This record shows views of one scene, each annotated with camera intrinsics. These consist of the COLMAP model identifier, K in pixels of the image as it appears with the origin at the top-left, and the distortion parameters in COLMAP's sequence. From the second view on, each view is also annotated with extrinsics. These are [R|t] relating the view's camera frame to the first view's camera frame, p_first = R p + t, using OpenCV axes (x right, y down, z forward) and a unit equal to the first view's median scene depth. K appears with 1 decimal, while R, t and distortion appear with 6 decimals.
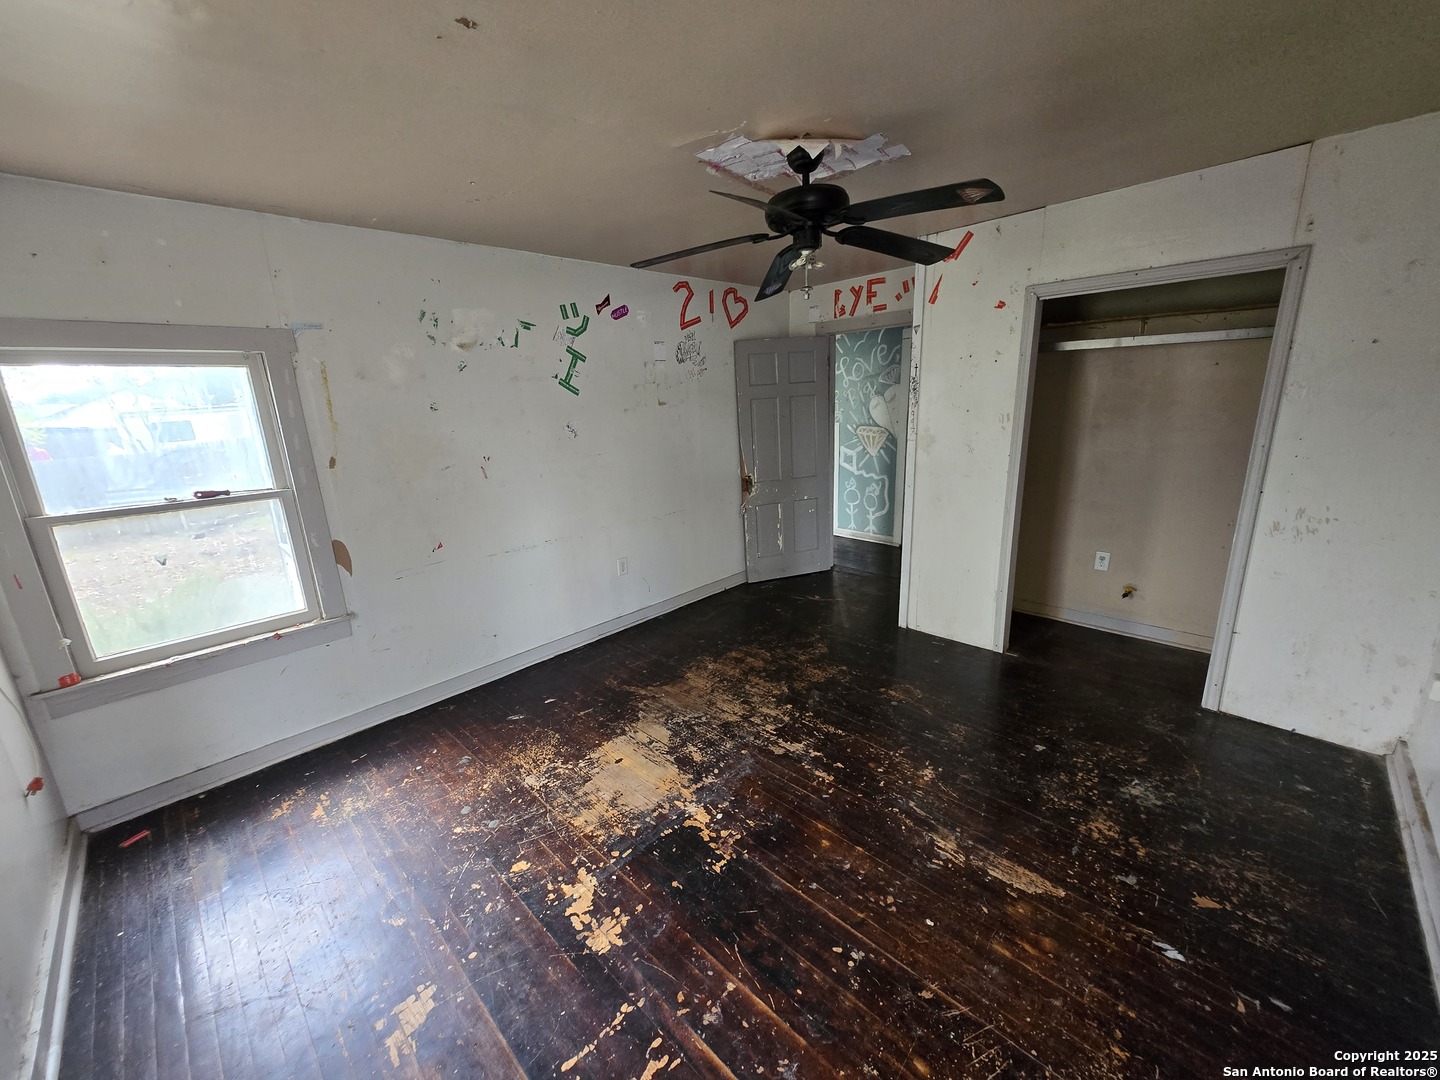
lens RADIAL K [[560.5, 0, 720.0], [0, 560.5, 540.0], [0, 0, 1]] dist [0.003976, -0.000193]
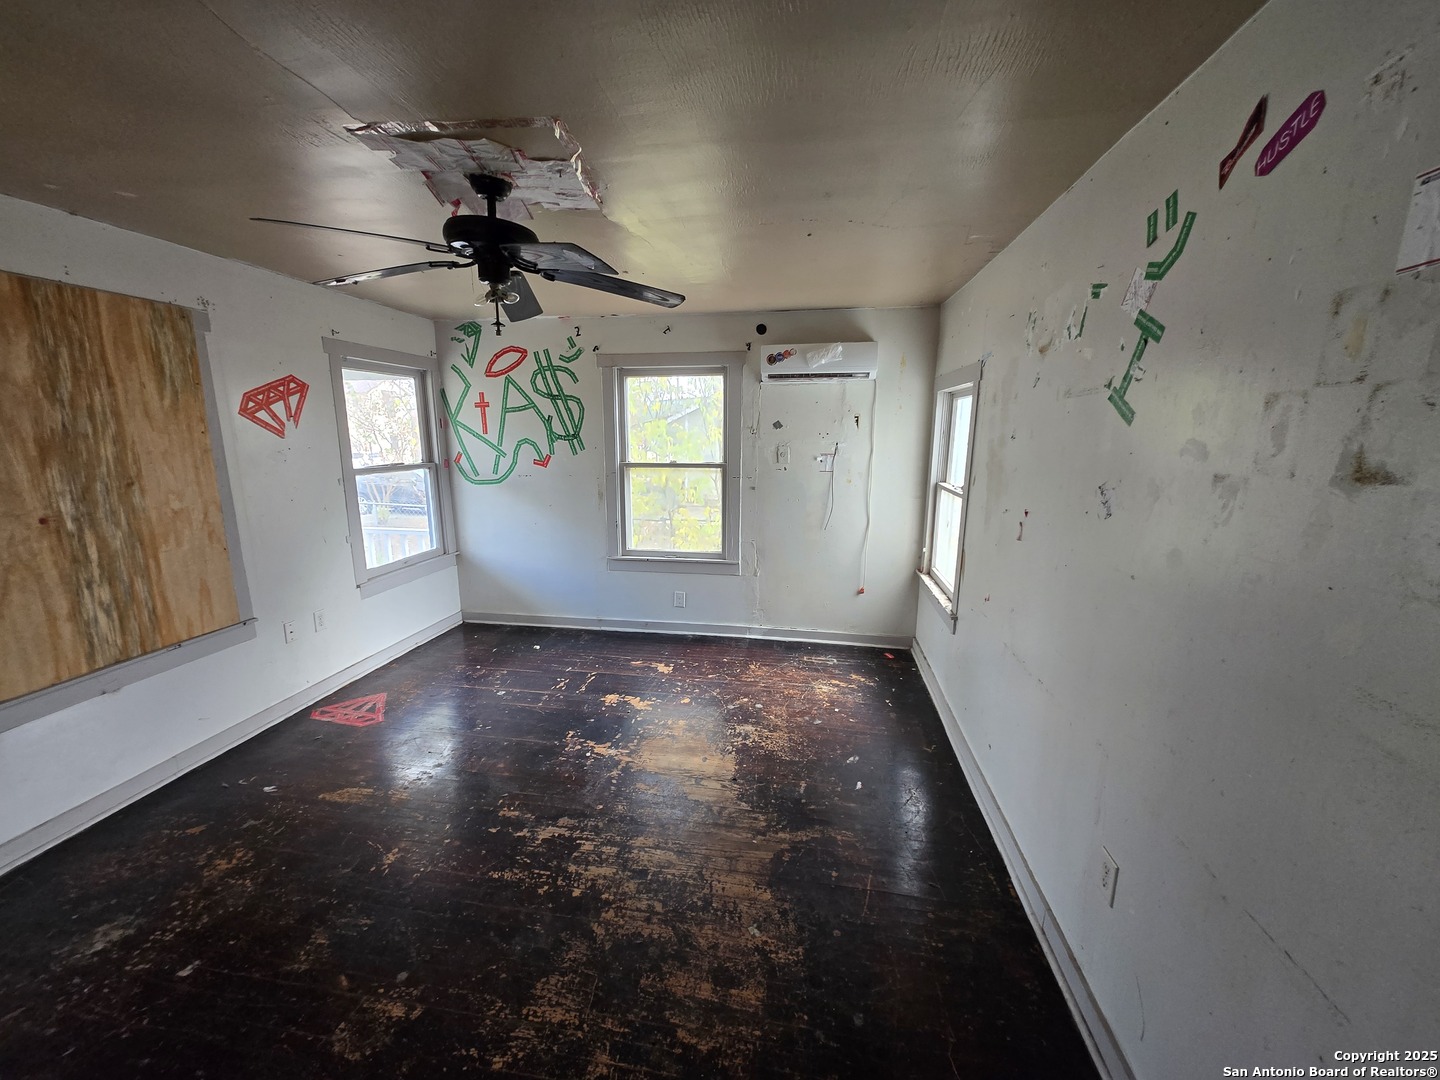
lens RADIAL K [[557.1, 0, 713.4], [0, 557.1, 538.2], [0, 0, 1]] dist [0.008008, -0.003900]
pose [[-0.818951, 0.149488, -0.554052, 0.325976], [-0.113409, 0.904275, 0.411612, -0.422964], [0.562546, 0.399924, -0.723604, 1.541895]]
